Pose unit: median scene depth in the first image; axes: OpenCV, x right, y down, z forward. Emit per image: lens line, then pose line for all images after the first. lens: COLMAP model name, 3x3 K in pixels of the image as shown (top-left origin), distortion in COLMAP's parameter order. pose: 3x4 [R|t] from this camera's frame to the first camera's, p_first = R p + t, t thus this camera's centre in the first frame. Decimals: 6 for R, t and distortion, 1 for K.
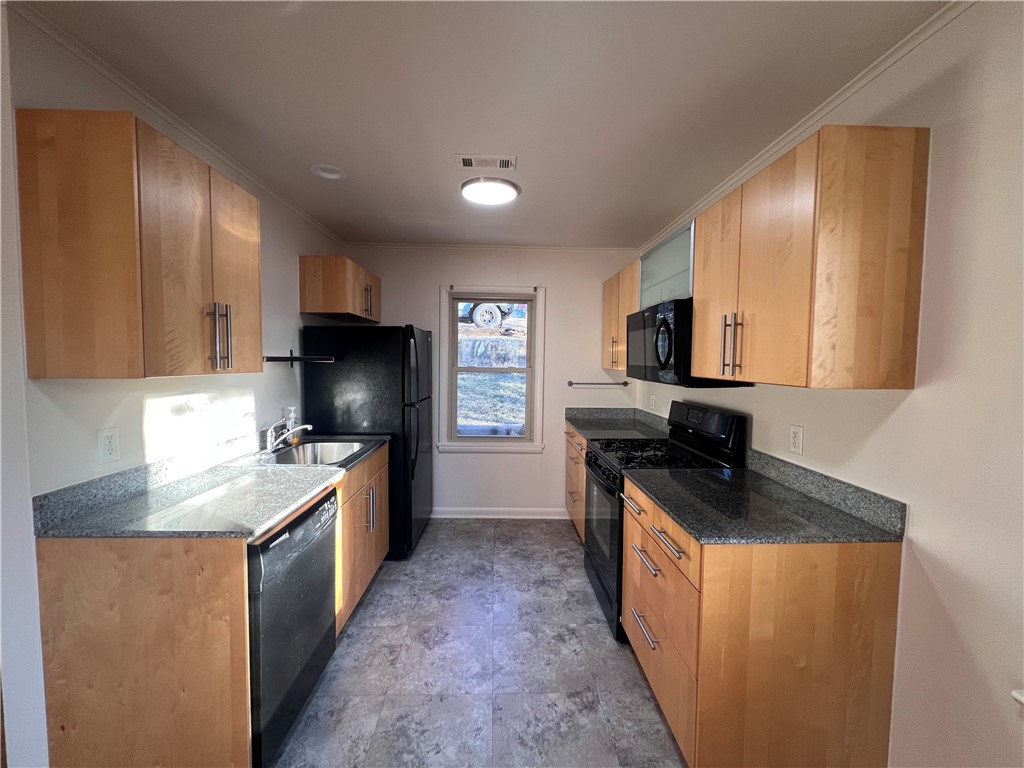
lens RADIAL K [[502.0, 0, 510.0], [0, 502.0, 392.6], [0, 0, 1]] dist [-0.002221, 0.001848]
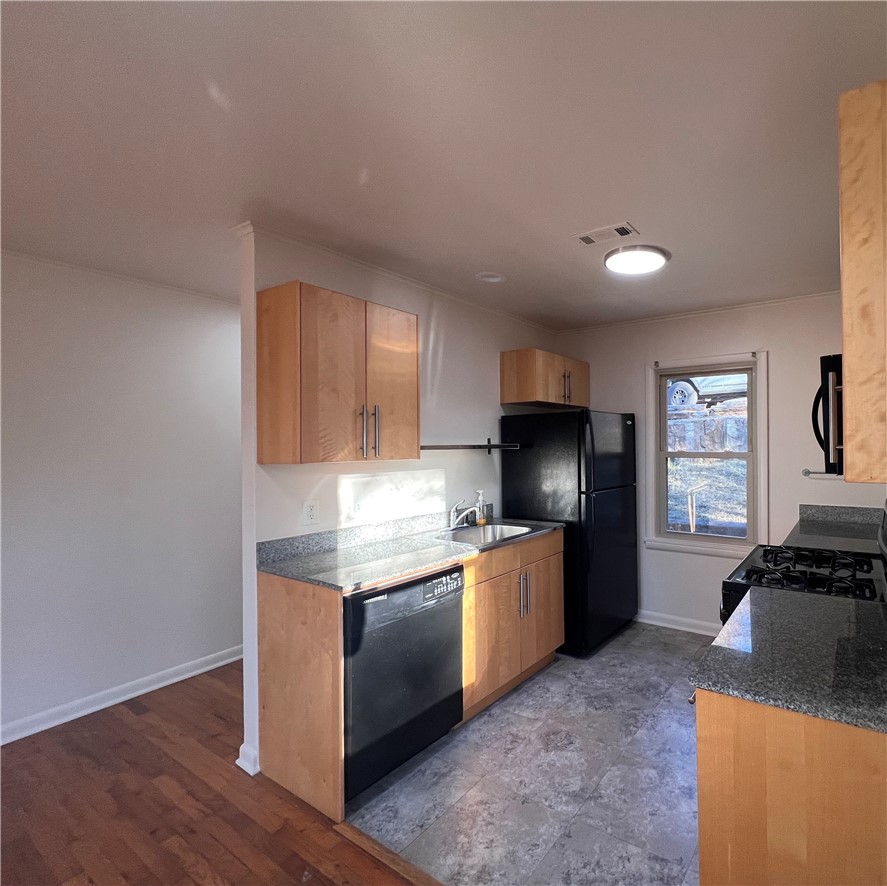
lens RADIAL K [[526.1, 0, 444.5], [0, 526.1, 440.2], [0, 0, 1]] dist [-0.001122, -0.000735]
pose [[0.780360, -0.025321, -0.624818, 0.337085], [-0.021306, 0.997523, -0.067036, -0.003001], [0.624968, 0.065625, 0.777887, 0.073809]]
